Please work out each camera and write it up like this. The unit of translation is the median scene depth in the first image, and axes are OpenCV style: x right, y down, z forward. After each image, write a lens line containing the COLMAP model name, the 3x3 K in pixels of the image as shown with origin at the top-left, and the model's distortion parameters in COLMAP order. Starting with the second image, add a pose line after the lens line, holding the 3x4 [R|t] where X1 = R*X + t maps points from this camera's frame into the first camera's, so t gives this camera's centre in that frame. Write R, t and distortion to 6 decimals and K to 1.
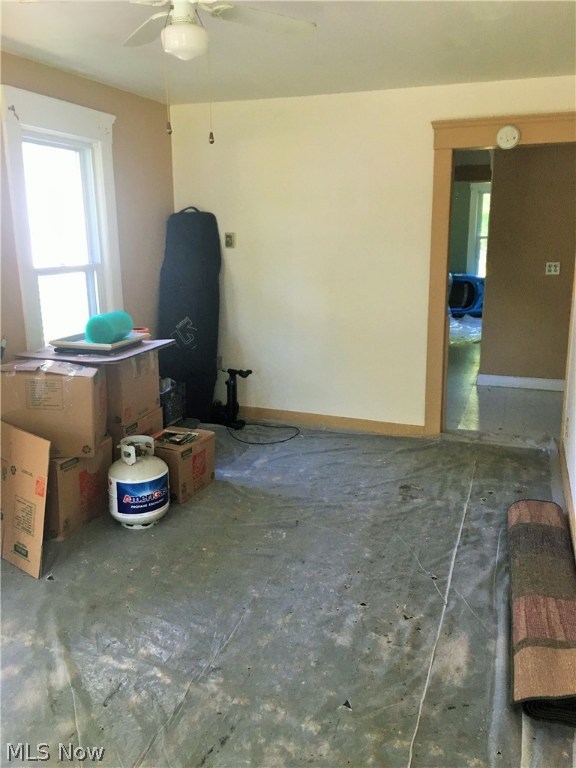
lens RADIAL K [[658.3, 0, 288.0], [0, 658.3, 384.0], [0, 0, 1]] dist [0.064992, 0.001744]
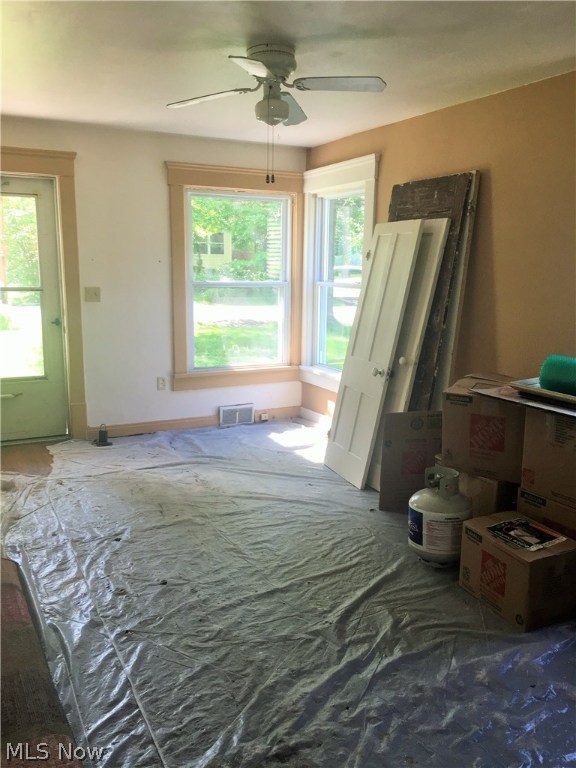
lens RADIAL K [[658.3, 0, 288.0], [0, 658.3, 384.0], [0, 0, 1]] dist [0.064992, 0.001744]
pose [[-0.694336, 0.134558, -0.706960, 0.496596], [-0.175910, 0.920830, 0.348033, -0.276458], [0.697821, 0.366013, -0.615695, 1.208630]]
